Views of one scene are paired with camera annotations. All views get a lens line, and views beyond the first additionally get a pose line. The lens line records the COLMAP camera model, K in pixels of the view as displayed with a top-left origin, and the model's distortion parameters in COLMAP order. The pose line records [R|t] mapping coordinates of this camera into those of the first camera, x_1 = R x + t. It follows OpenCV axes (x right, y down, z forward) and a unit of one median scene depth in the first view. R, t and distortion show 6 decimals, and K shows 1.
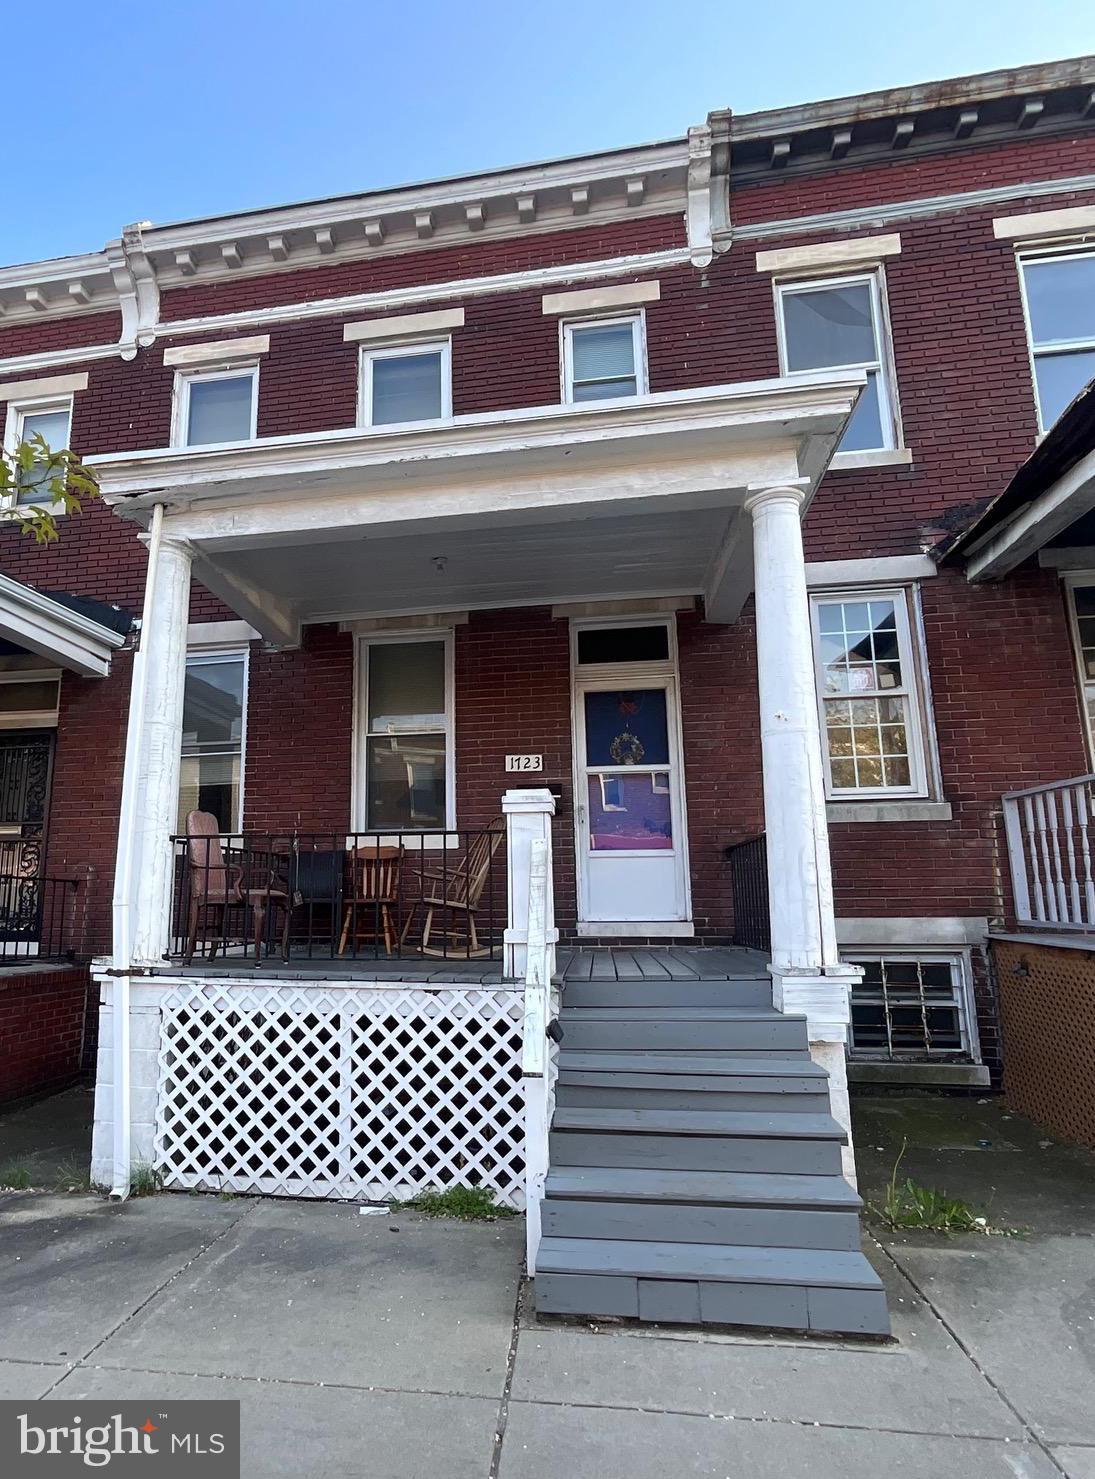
lens RADIAL K [[892.4, 0, 546.8], [0, 892.4, 750.0], [0, 0, 1]] dist [-0.001914, 0.000856]
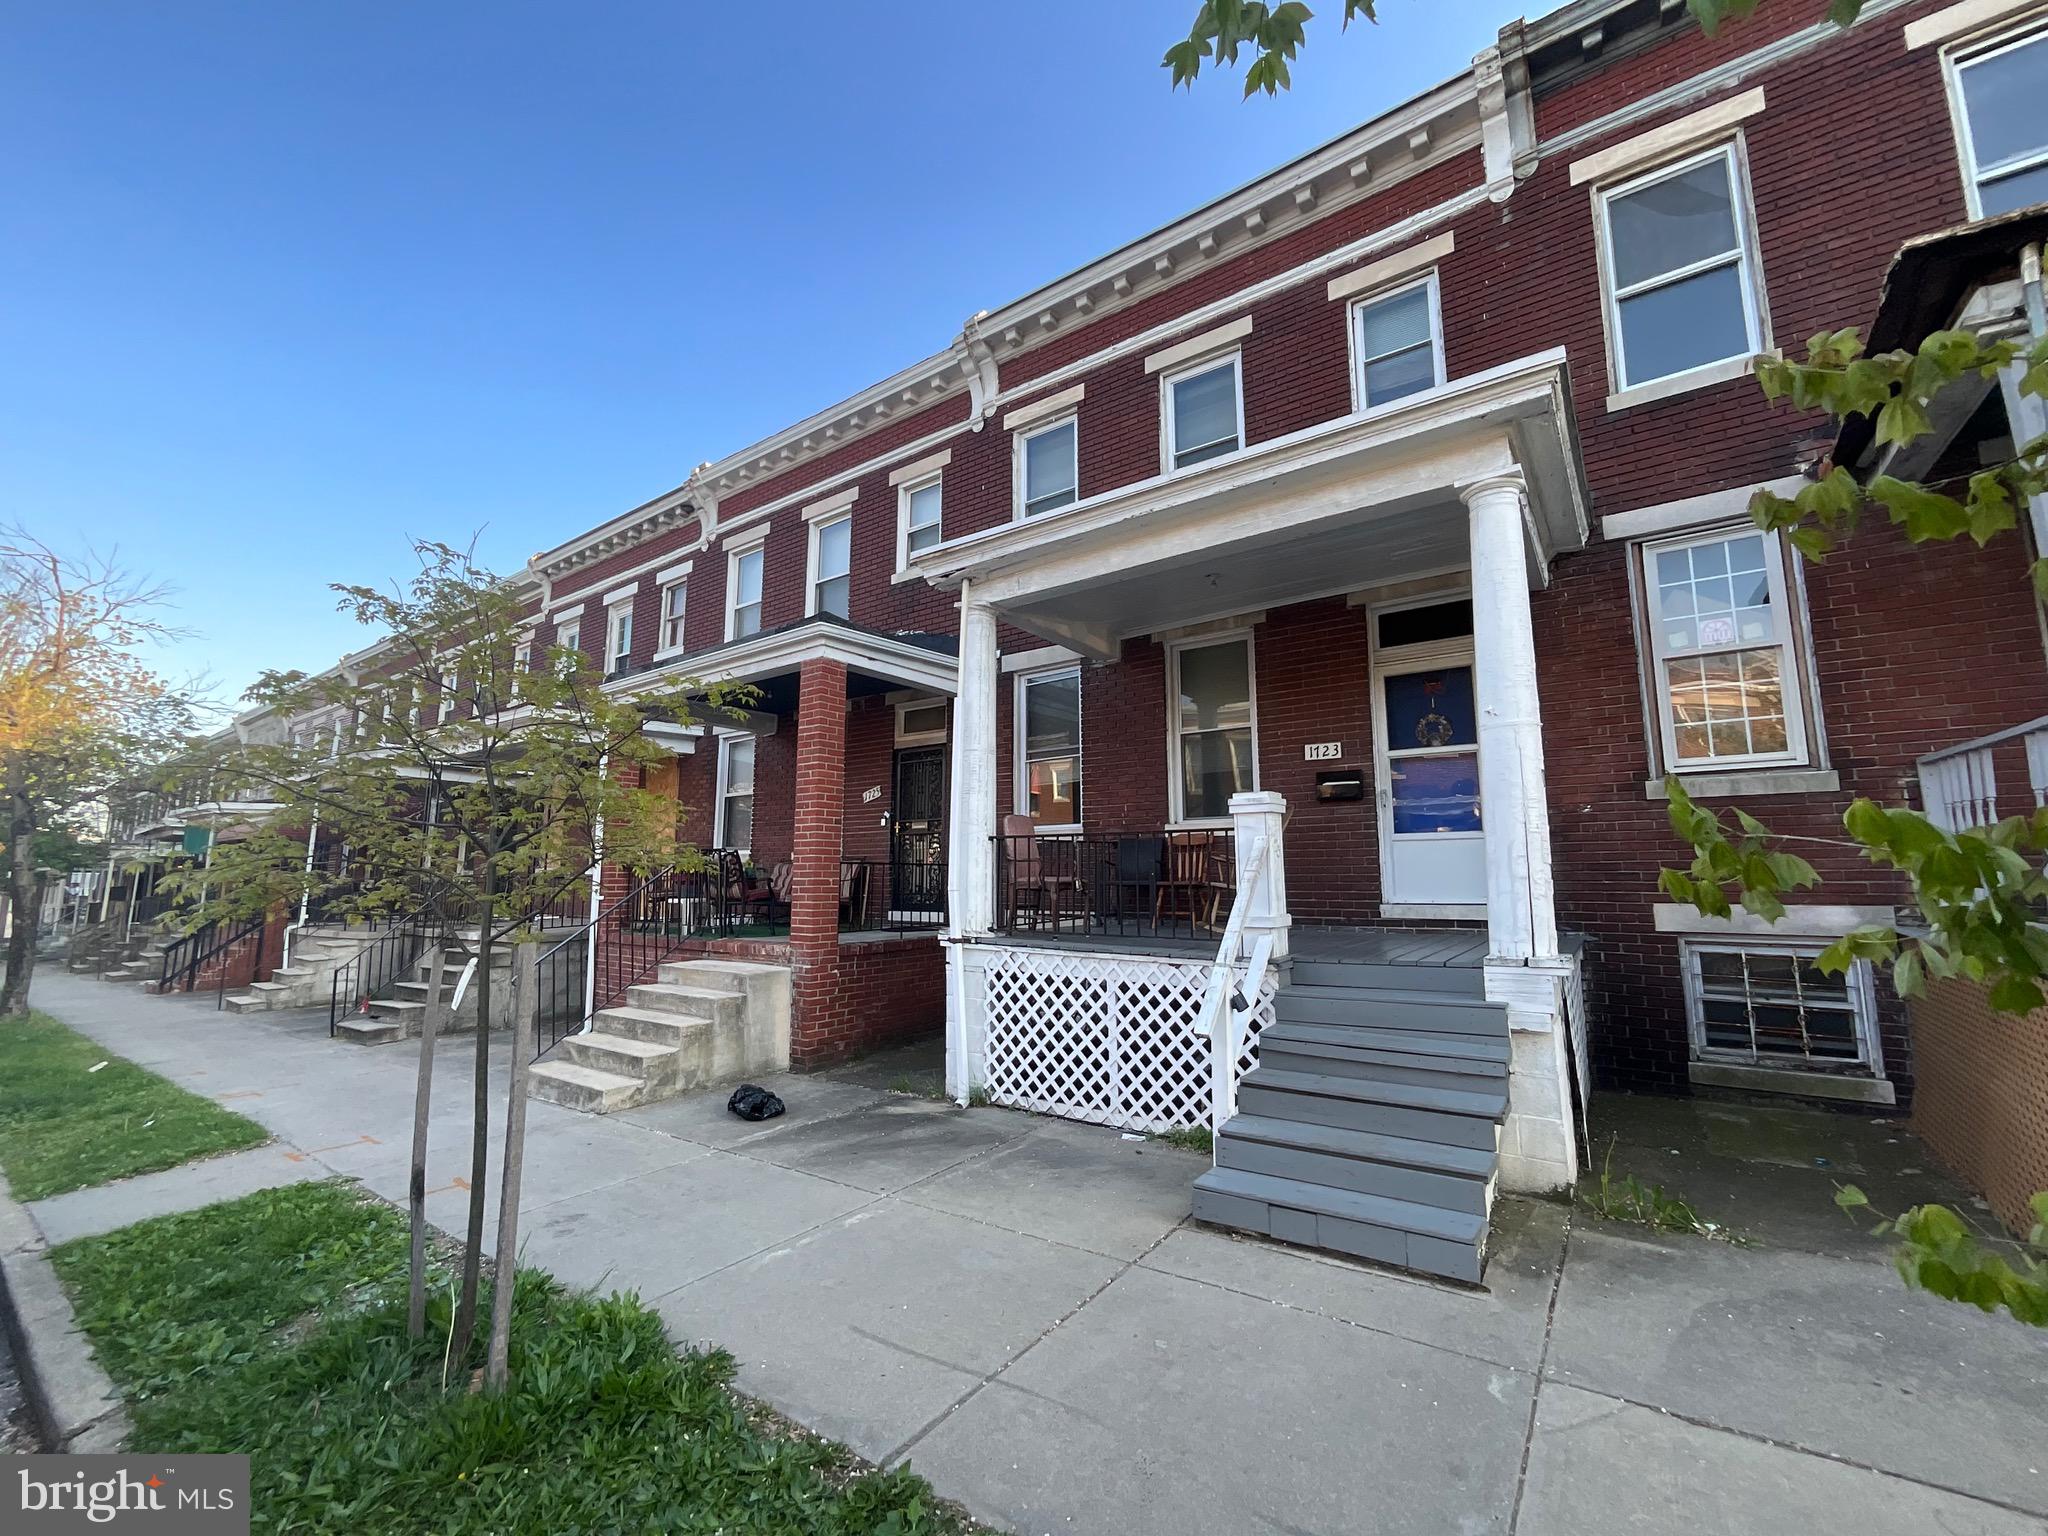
lens RADIAL K [[835.8, 0, 1024.0], [0, 835.8, 768.0], [0, 0, 1]] dist [0.016182, -0.005290]
pose [[0.904740, -0.056980, -0.422136, 0.098978], [0.073164, 0.997072, 0.022223, -0.018283], [0.419633, -0.050991, 0.906260, -0.051037]]
